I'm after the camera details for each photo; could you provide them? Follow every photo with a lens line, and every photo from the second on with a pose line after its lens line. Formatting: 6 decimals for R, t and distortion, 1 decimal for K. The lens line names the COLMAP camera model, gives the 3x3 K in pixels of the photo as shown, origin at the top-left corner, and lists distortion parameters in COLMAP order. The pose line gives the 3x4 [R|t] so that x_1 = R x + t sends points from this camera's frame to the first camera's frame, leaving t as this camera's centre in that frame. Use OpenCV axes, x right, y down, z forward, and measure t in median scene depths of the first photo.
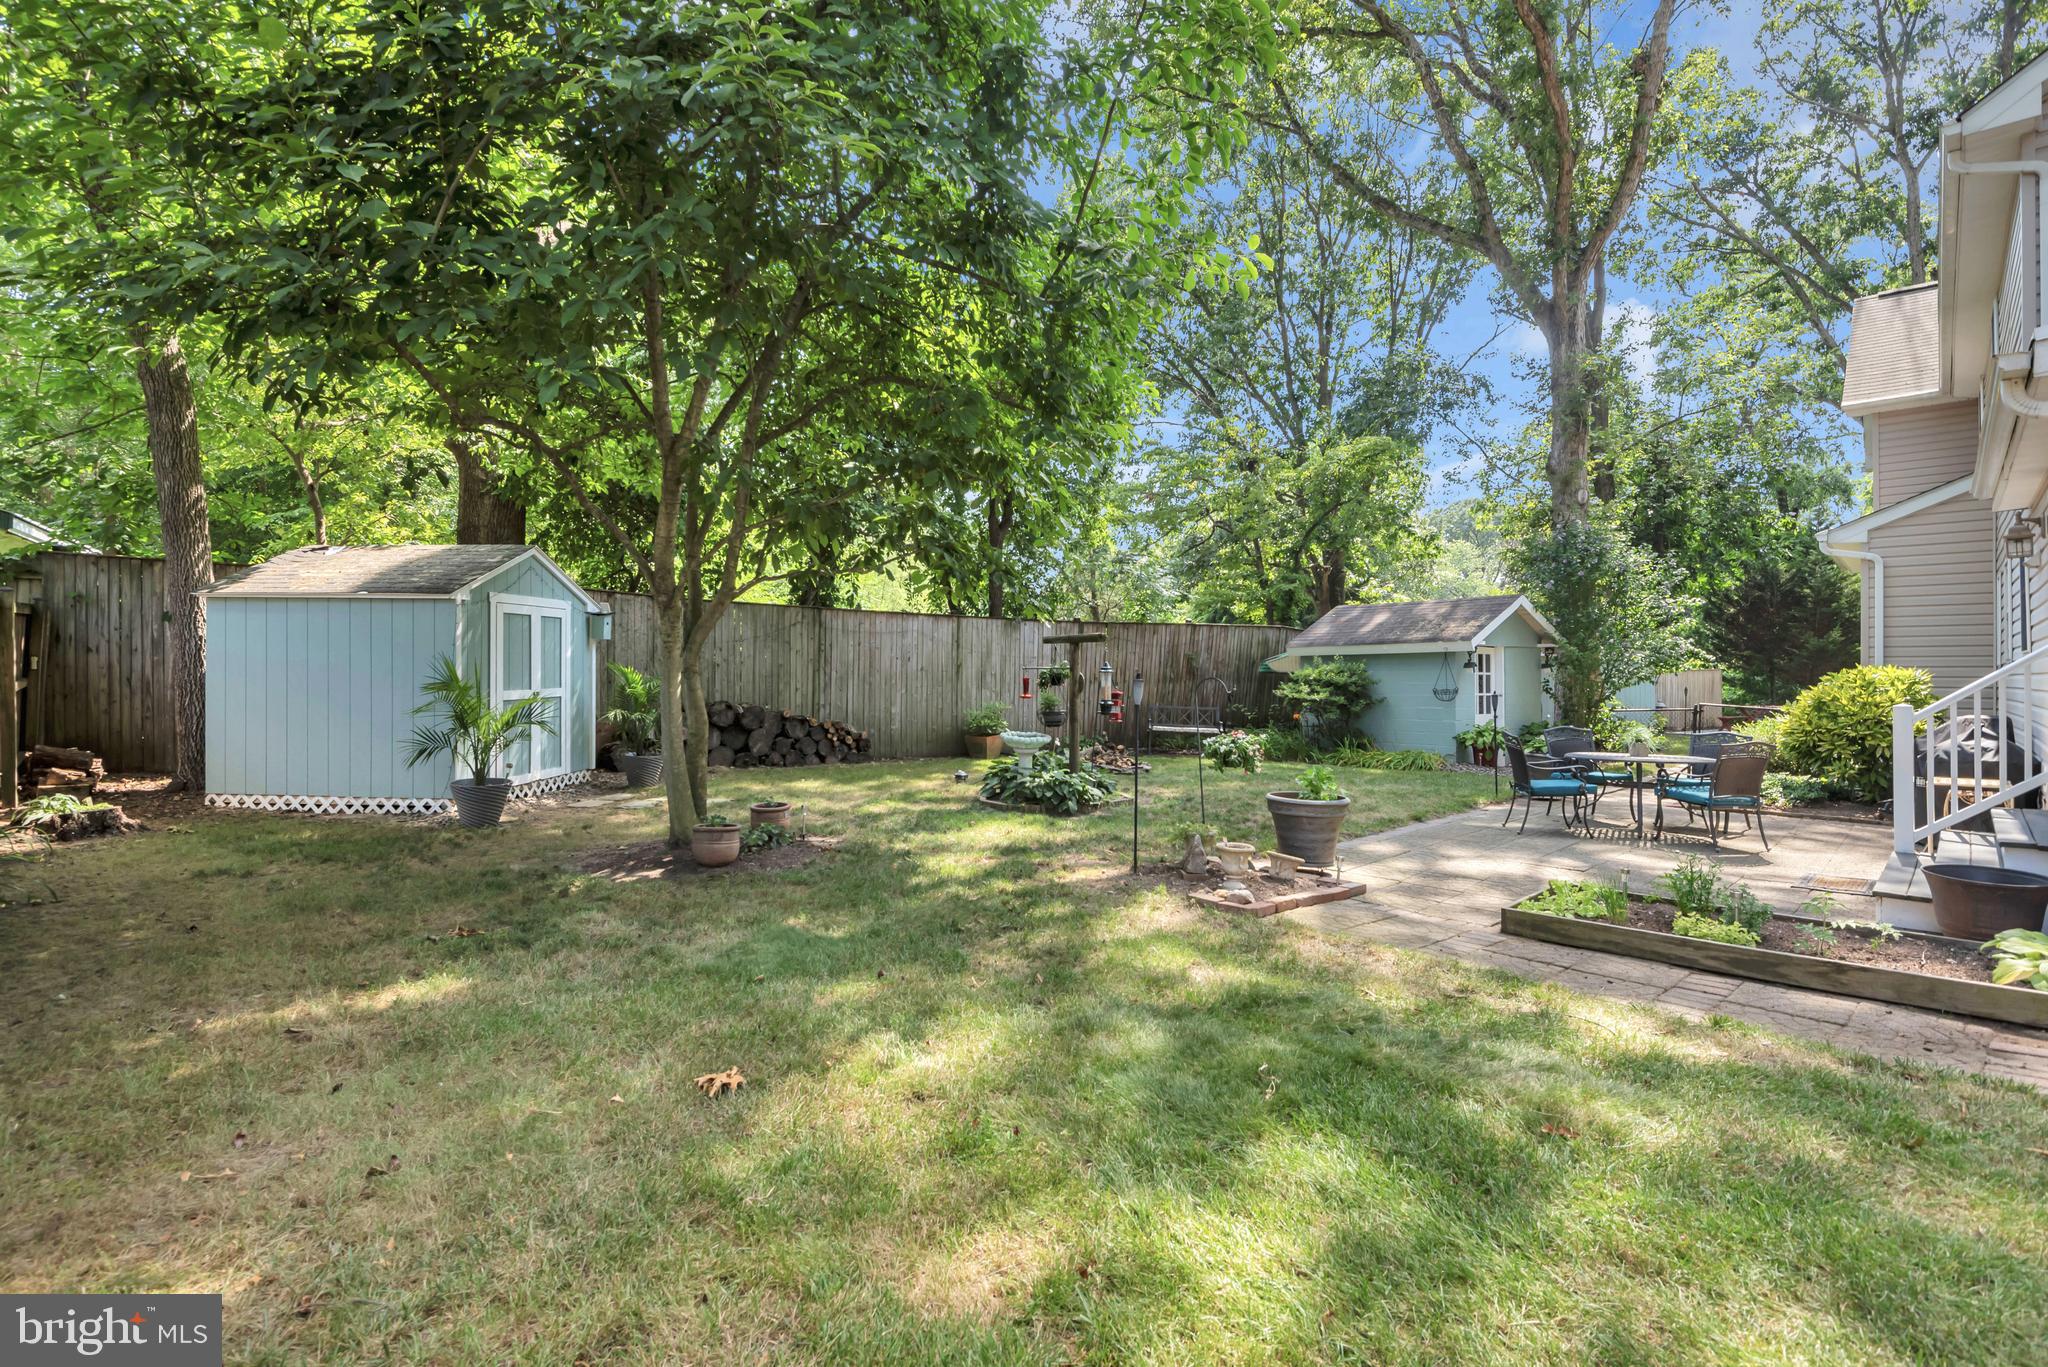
lens RADIAL K [[978.5, 0, 1020.3], [0, 978.5, 685.3], [0, 0, 1]] dist [0.000855, 0.000135]
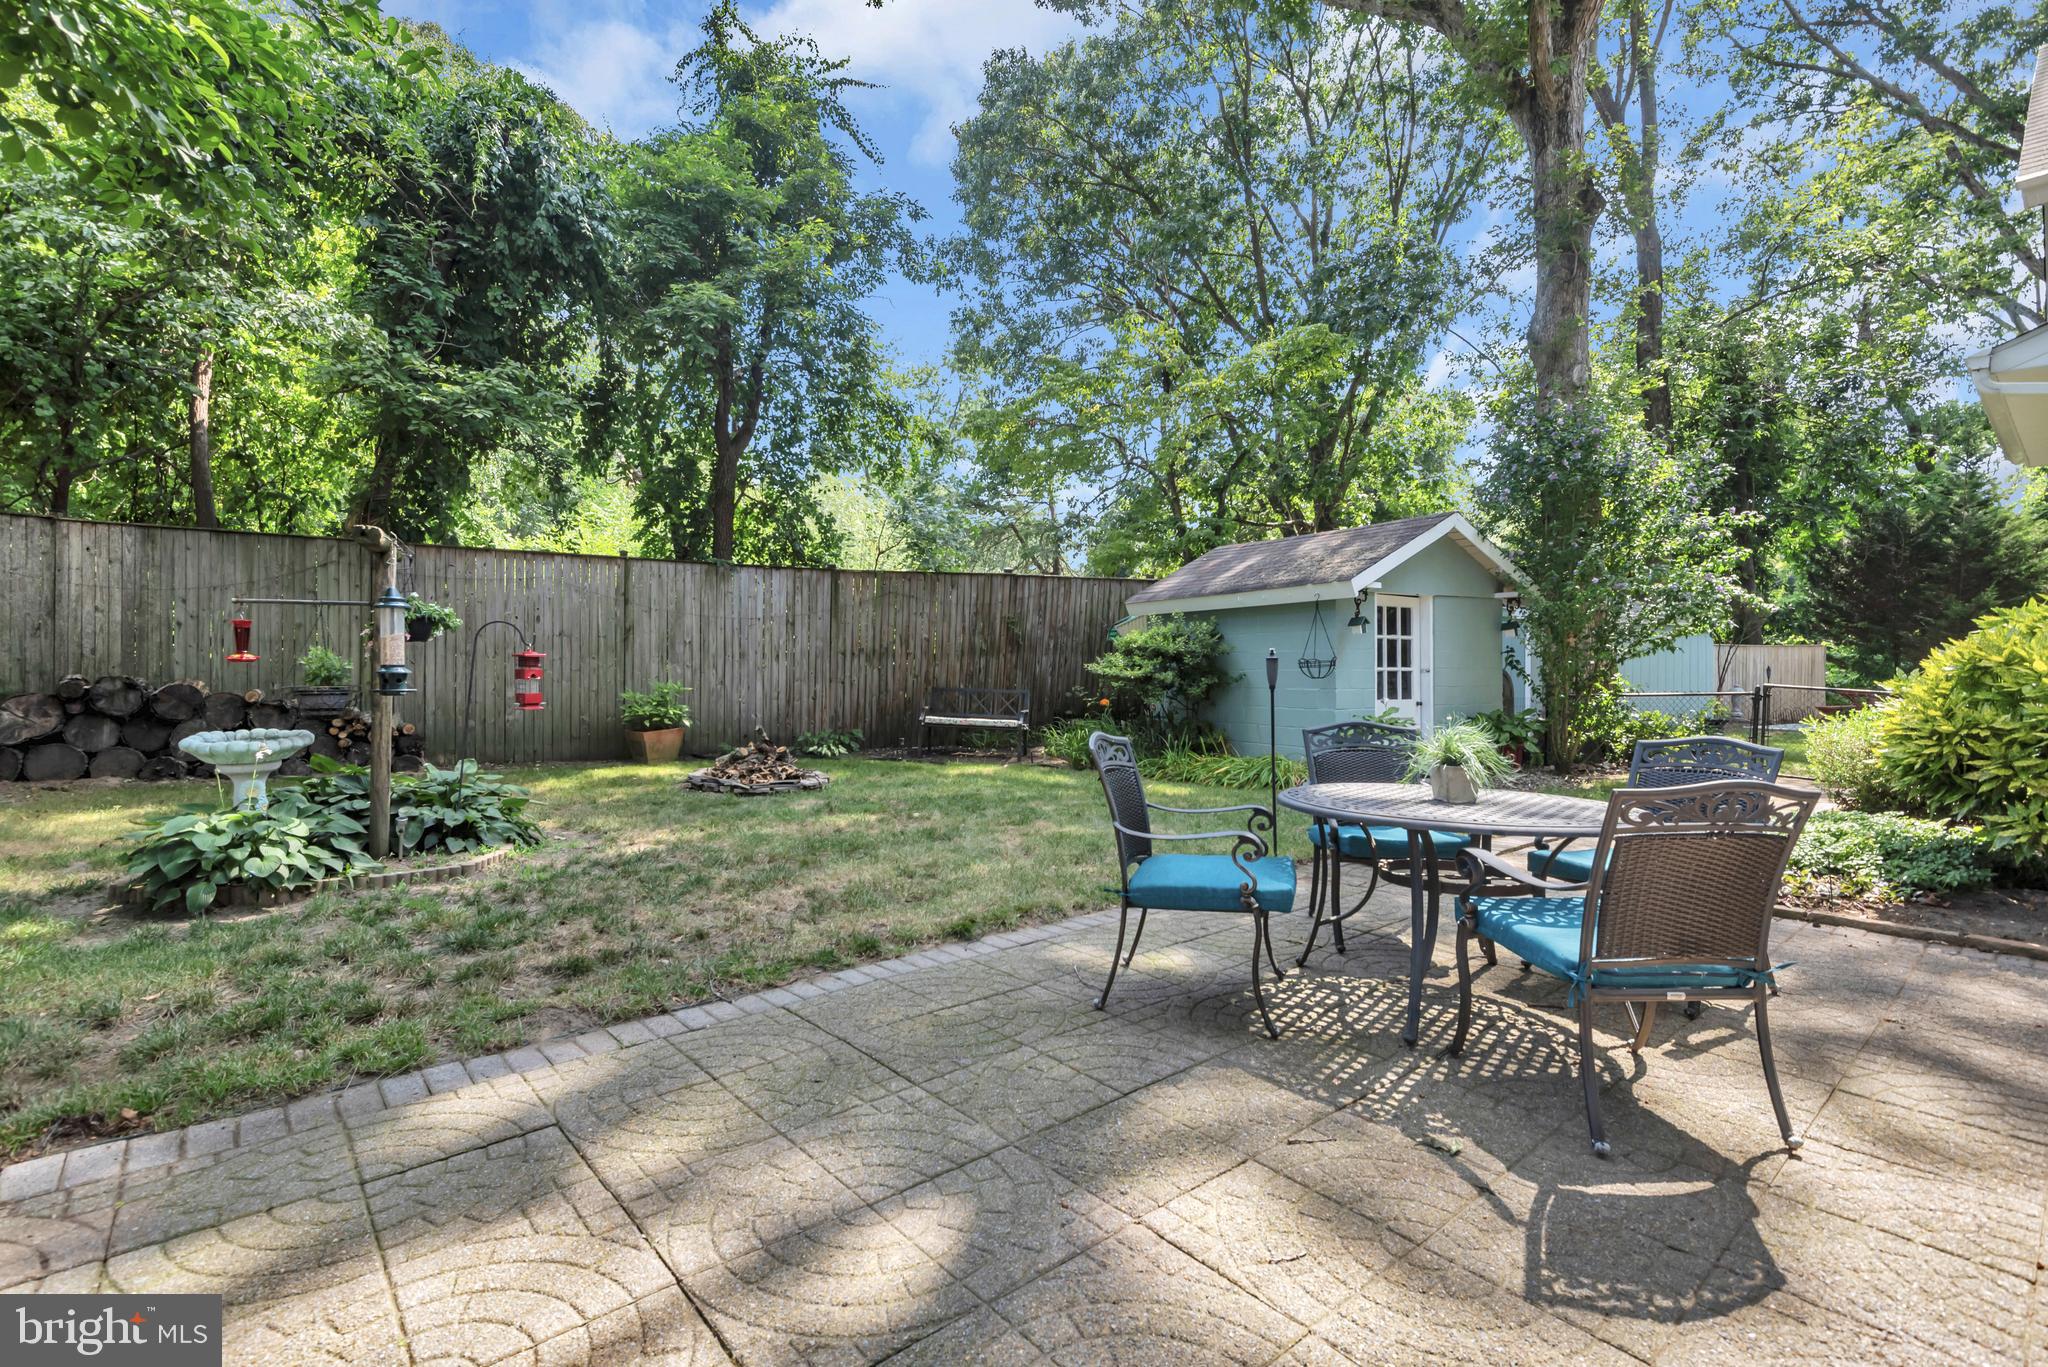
lens RADIAL K [[939.7, 0, 1028.5], [0, 939.7, 686.0], [0, 0, 1]] dist [0.010403, 0.000228]
pose [[0.995733, -0.000194, -0.092286, 0.283802], [0.001182, 0.999943, 0.010653, 0.013219], [0.092278, -0.010716, 0.995676, 0.351566]]
